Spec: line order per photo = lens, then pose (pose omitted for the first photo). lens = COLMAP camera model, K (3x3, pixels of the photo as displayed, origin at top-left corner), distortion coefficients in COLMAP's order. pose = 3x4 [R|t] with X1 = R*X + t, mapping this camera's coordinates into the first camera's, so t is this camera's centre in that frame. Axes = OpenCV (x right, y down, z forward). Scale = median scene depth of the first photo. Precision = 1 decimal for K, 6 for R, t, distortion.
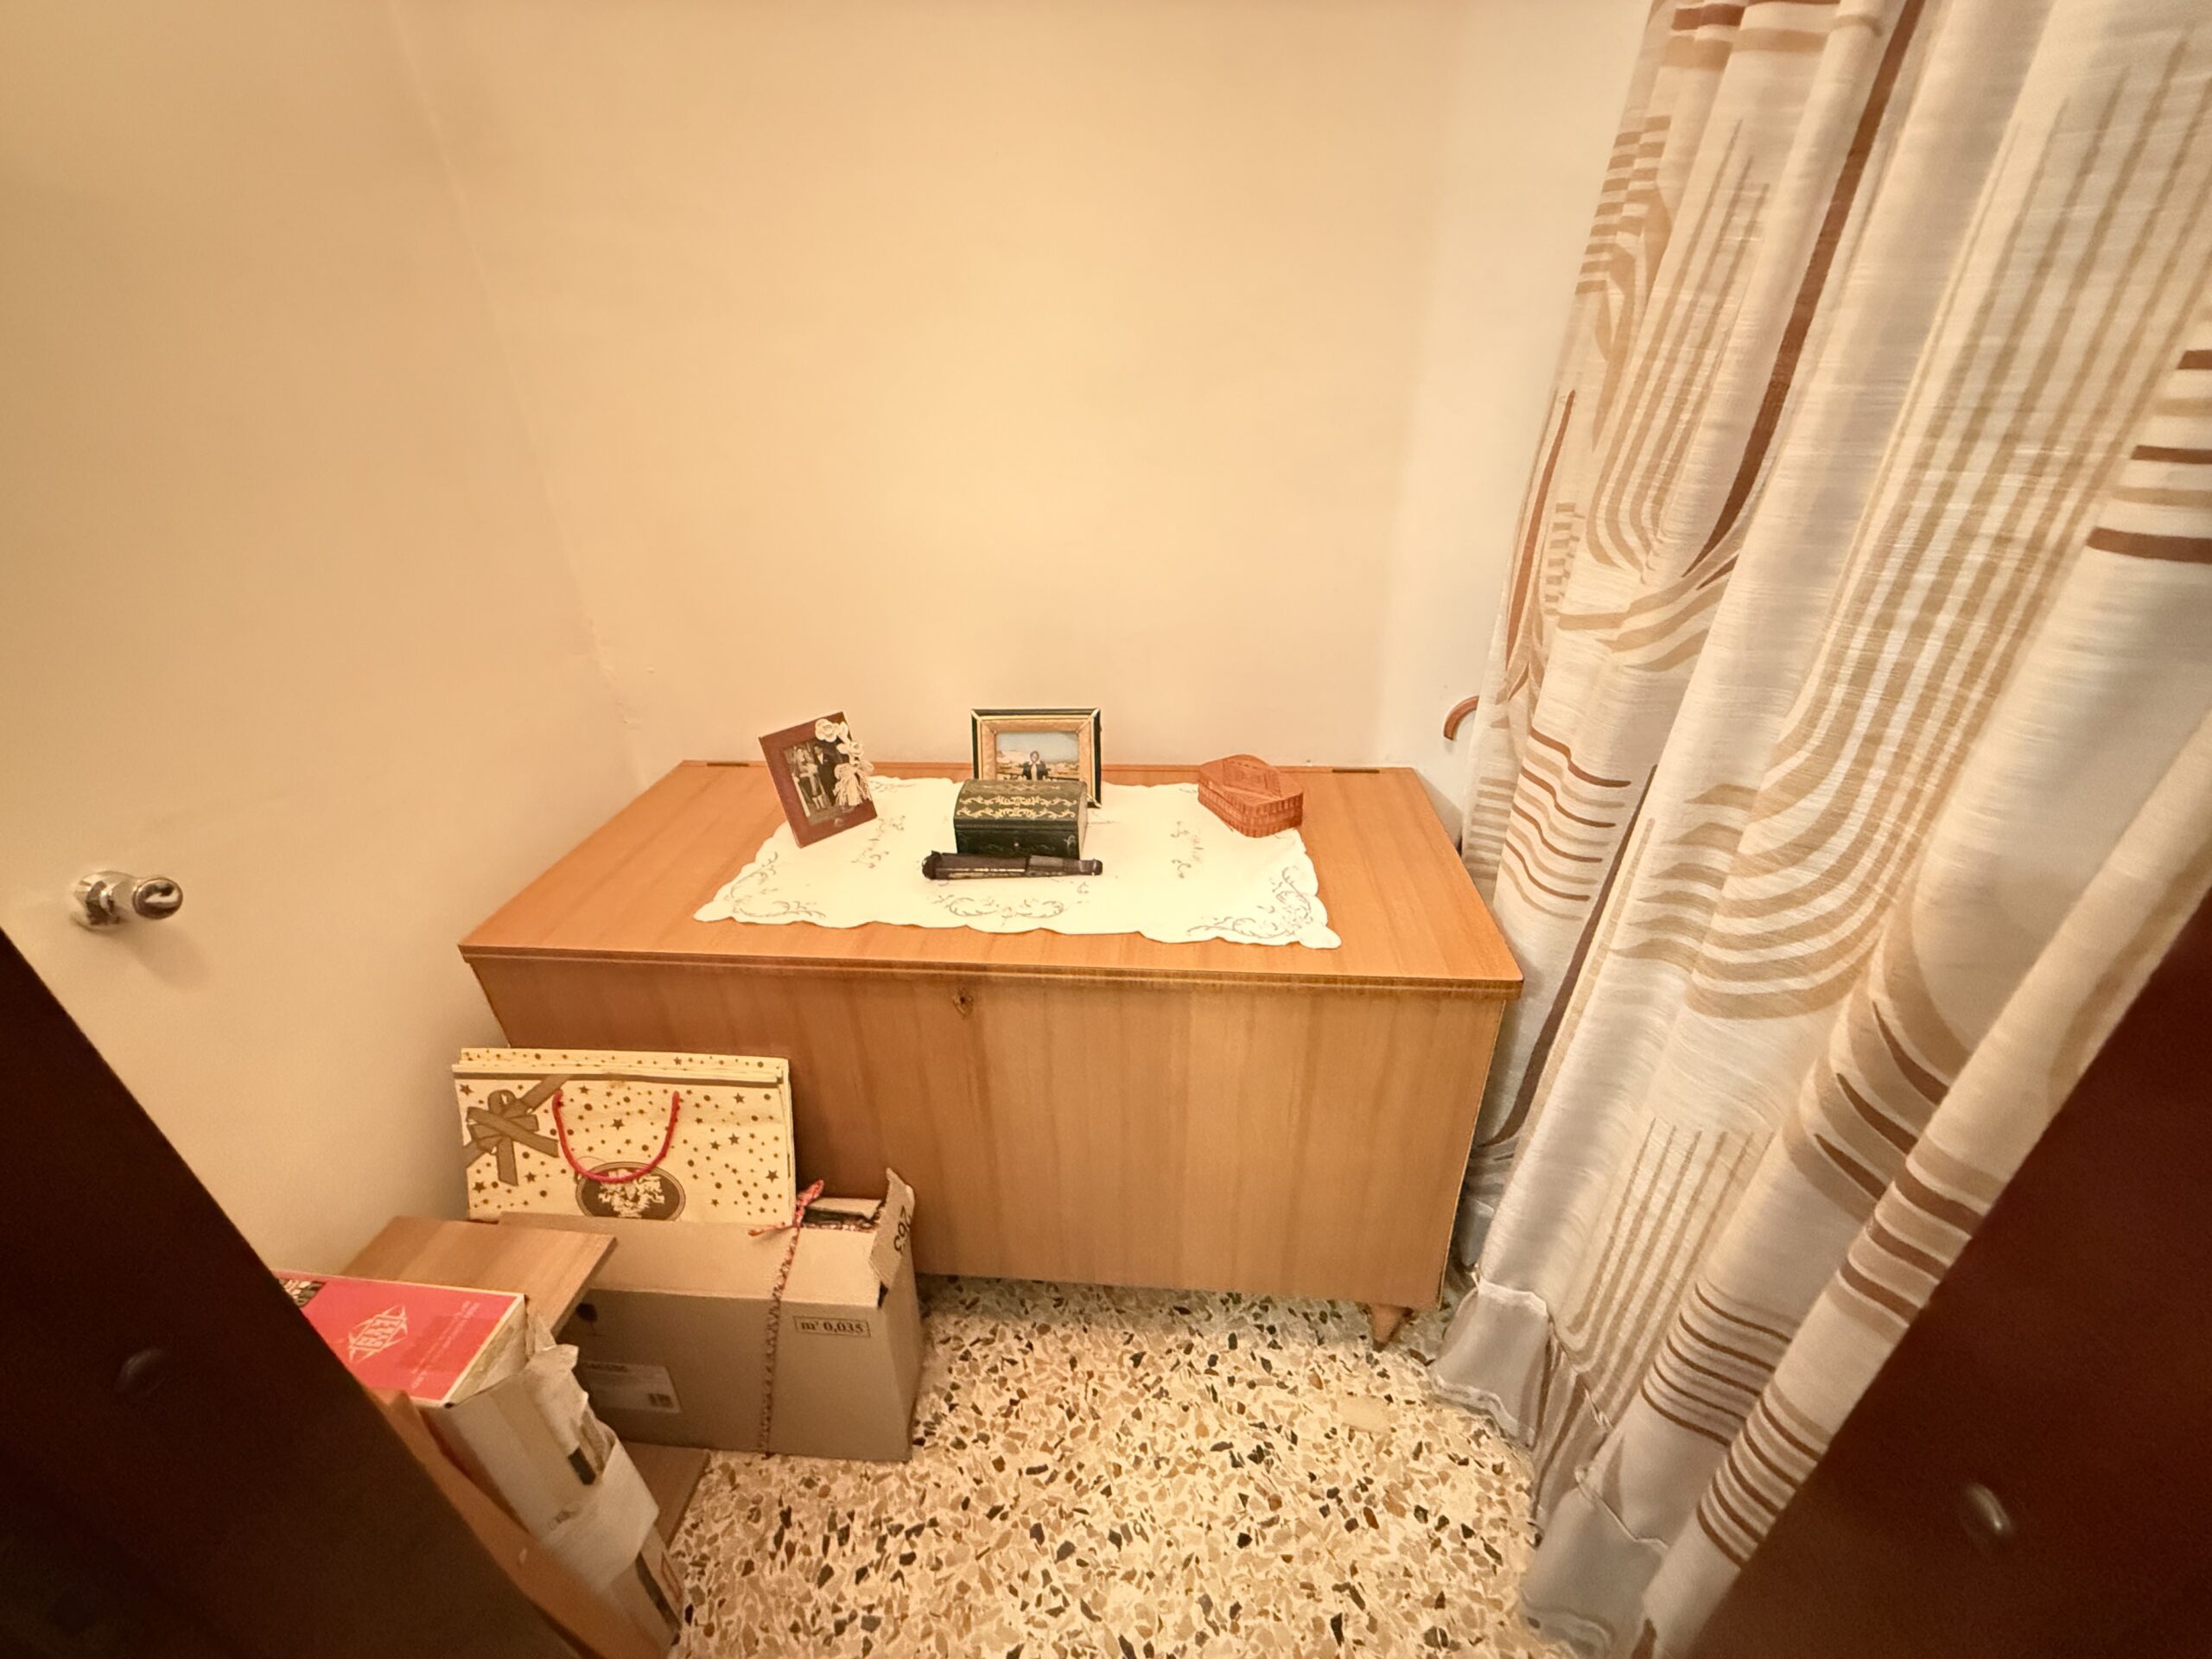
lens RADIAL K [[882.7, 0, 1101.8], [0, 882.7, 827.9], [0, 0, 1]] dist [-0.000426, 0.000293]
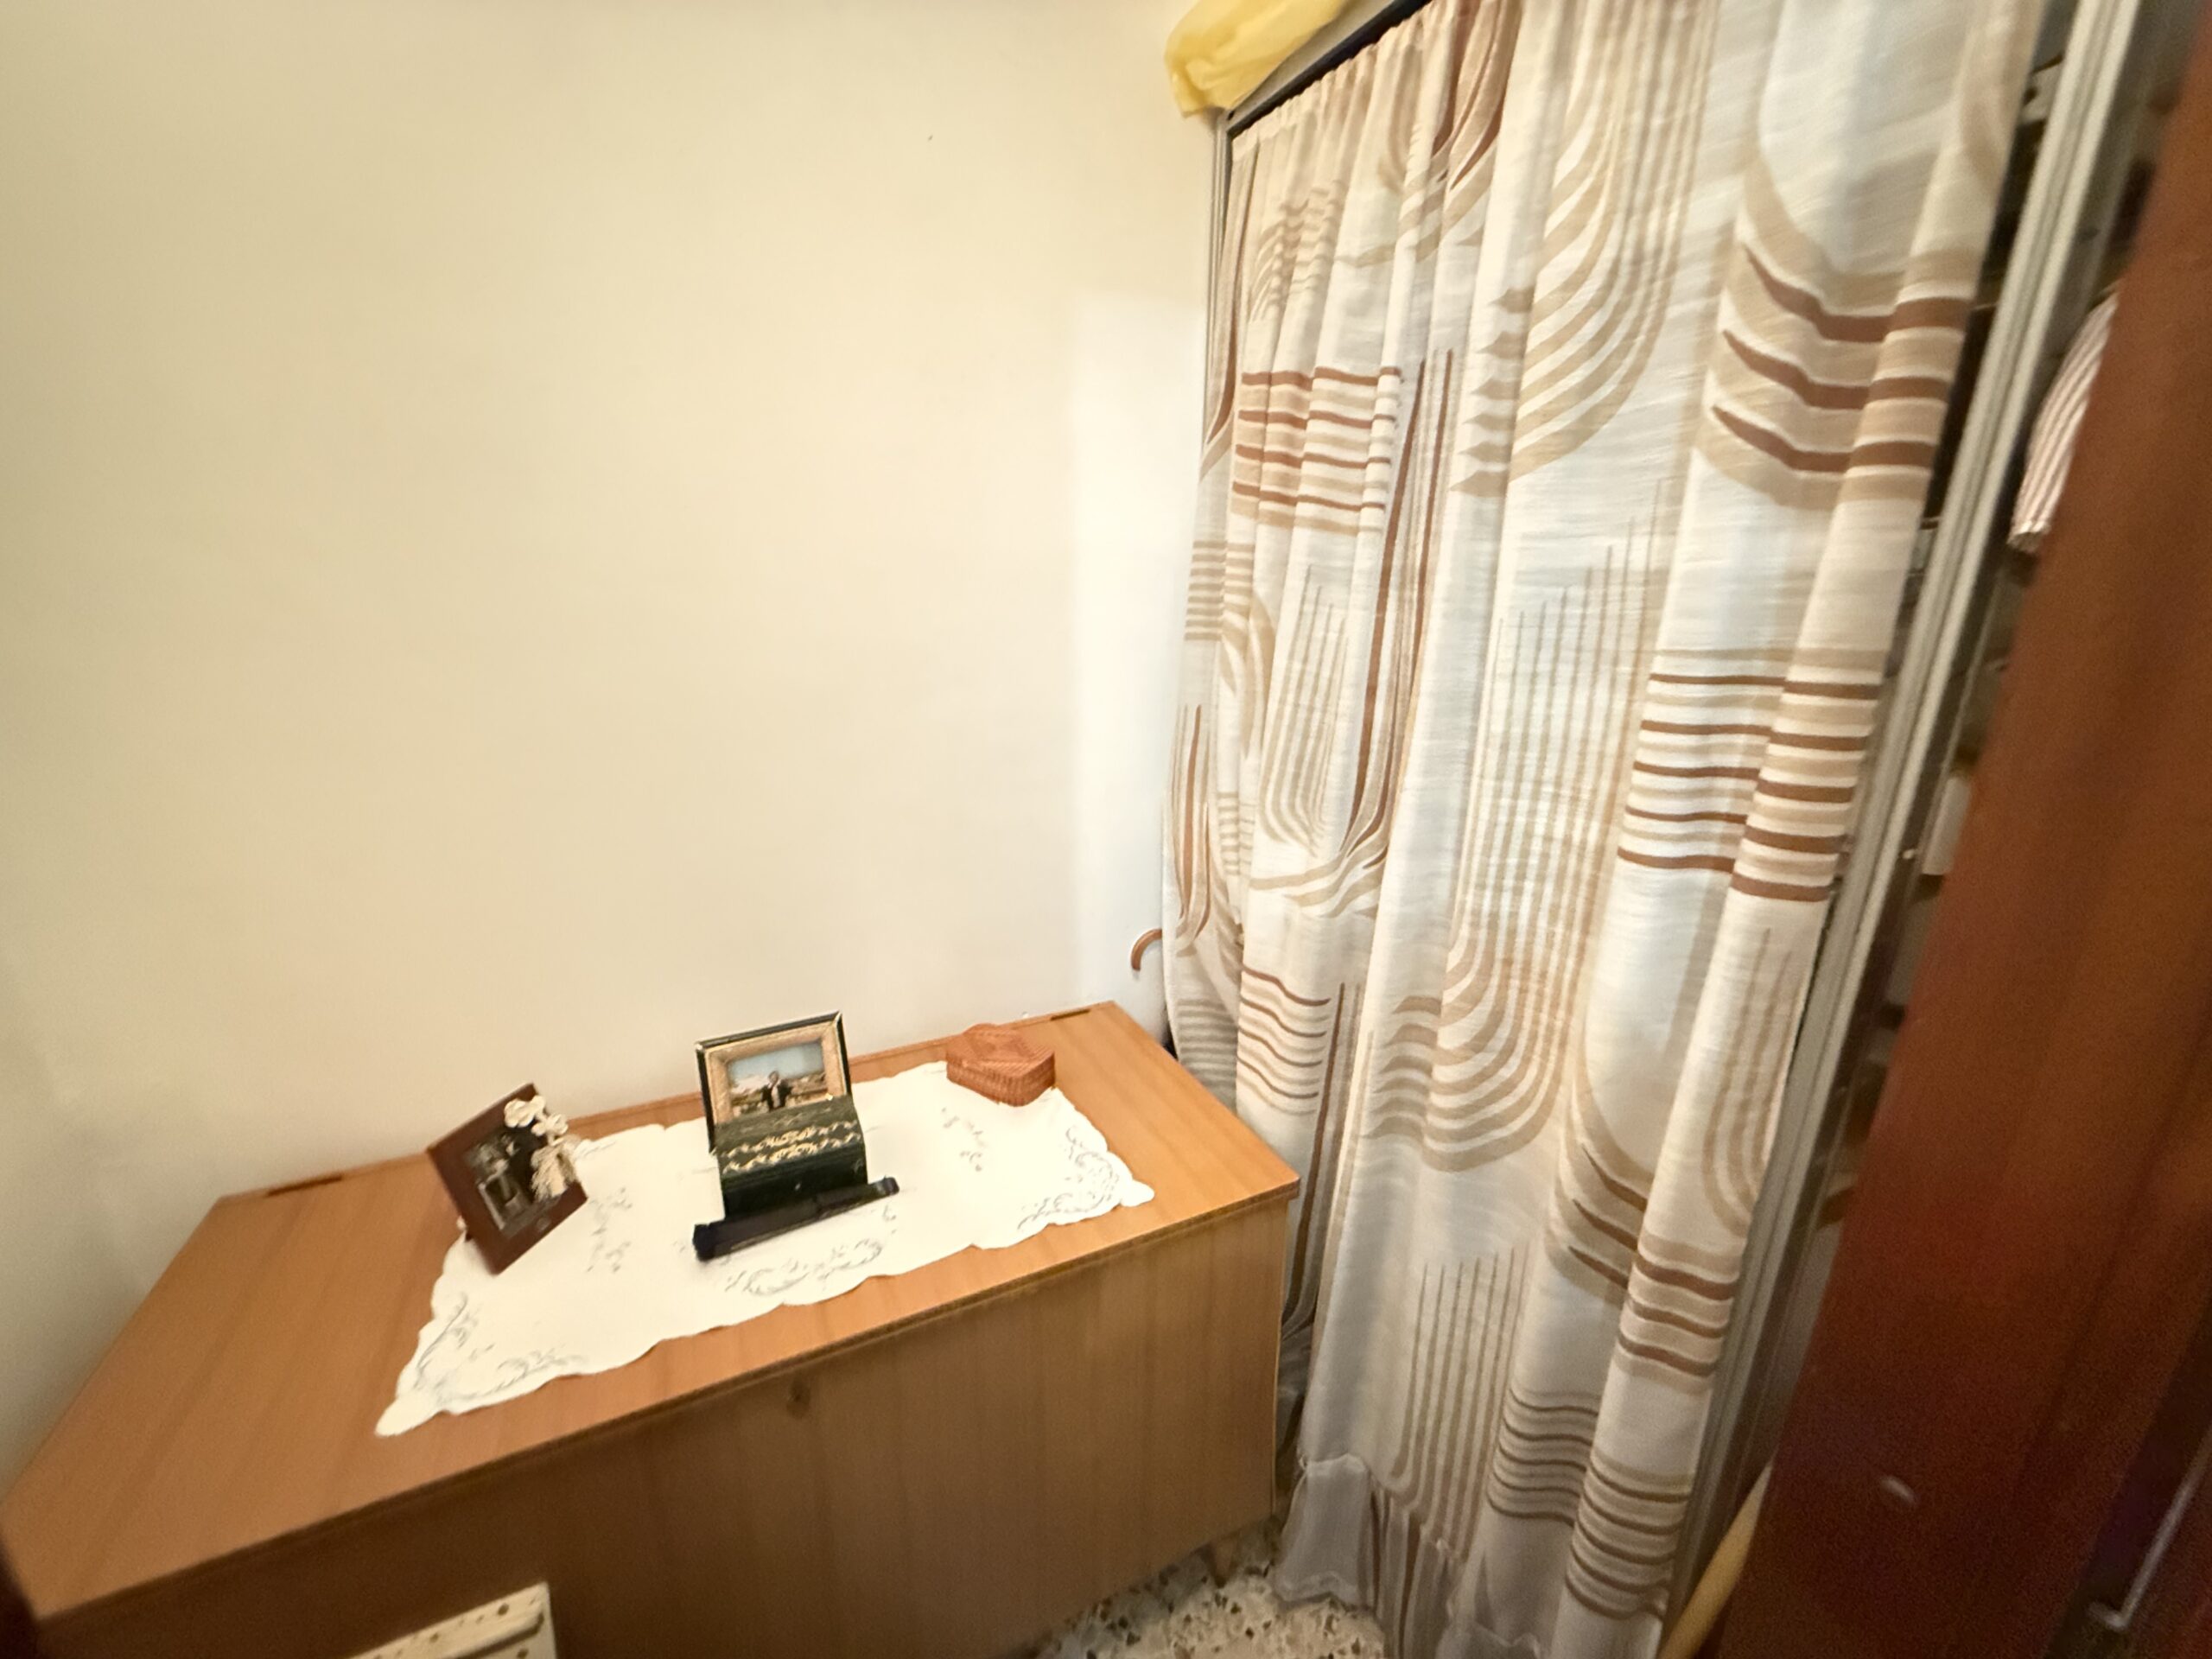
lens RADIAL K [[882.7, 0, 1101.8], [0, 882.7, 827.9], [0, 0, 1]] dist [-0.000426, 0.000293]
pose [[0.858296, -0.109050, 0.501434, -0.258264], [0.217388, 0.962414, -0.162796, -0.128118], [-0.464834, 0.248733, 0.849742, -0.009364]]
